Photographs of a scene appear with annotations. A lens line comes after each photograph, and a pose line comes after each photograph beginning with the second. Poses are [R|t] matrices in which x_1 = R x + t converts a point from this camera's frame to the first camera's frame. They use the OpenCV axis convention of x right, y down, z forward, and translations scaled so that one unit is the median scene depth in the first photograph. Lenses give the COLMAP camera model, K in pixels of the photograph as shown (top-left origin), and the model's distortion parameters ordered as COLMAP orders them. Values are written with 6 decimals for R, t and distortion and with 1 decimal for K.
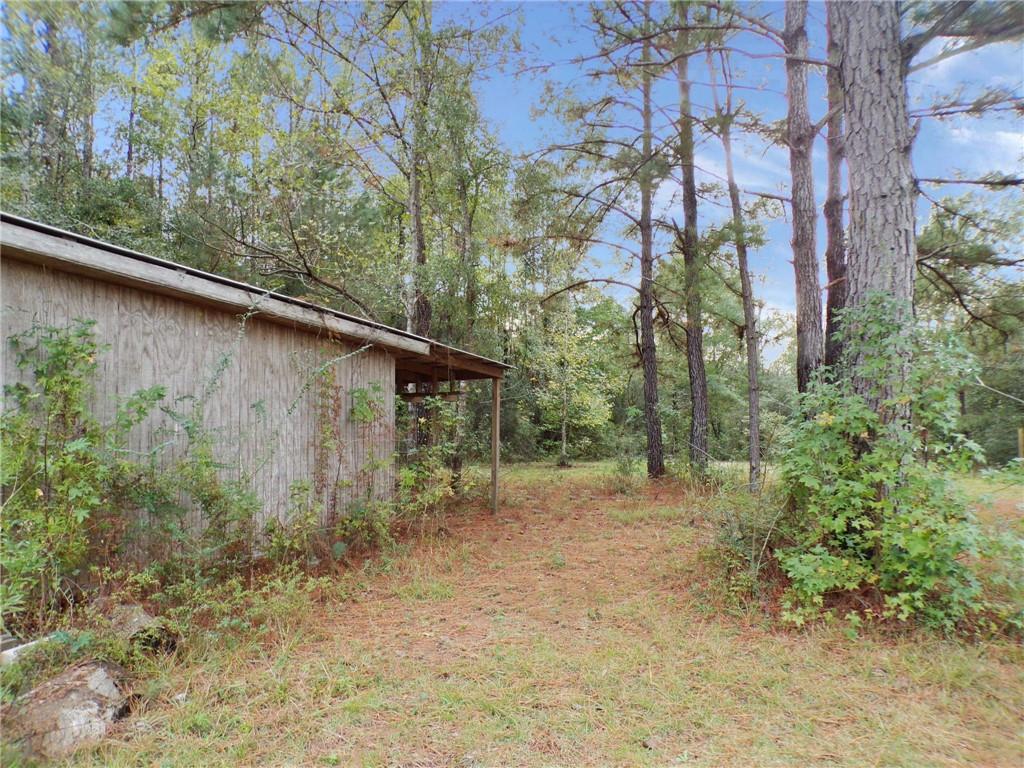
lens RADIAL K [[710.7, 0, 507.2], [0, 710.7, 385.8], [0, 0, 1]] dist [0.009928, 0.005062]
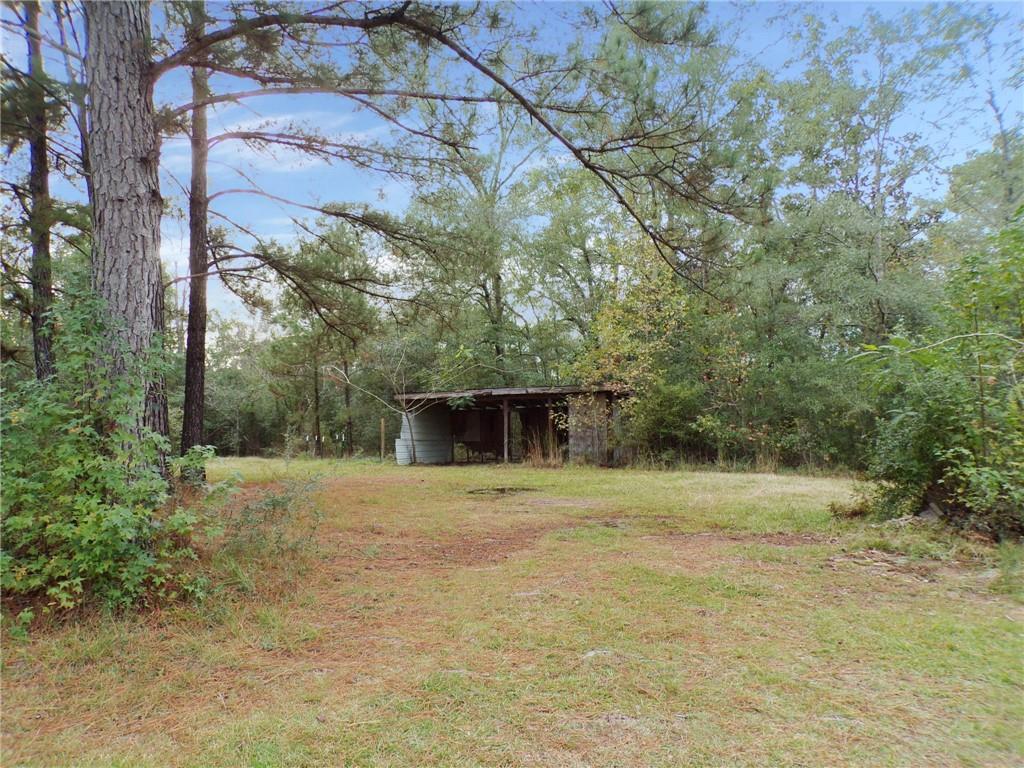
lens RADIAL K [[710.7, 0, 510.1], [0, 710.7, 384.9], [0, 0, 1]] dist [0.009928, 0.005062]
pose [[0.711095, 0.012822, 0.702979, 0.202649], [-0.016342, 0.999865, -0.001707, -0.003431], [-0.702906, -0.010274, 0.711209, -0.142667]]
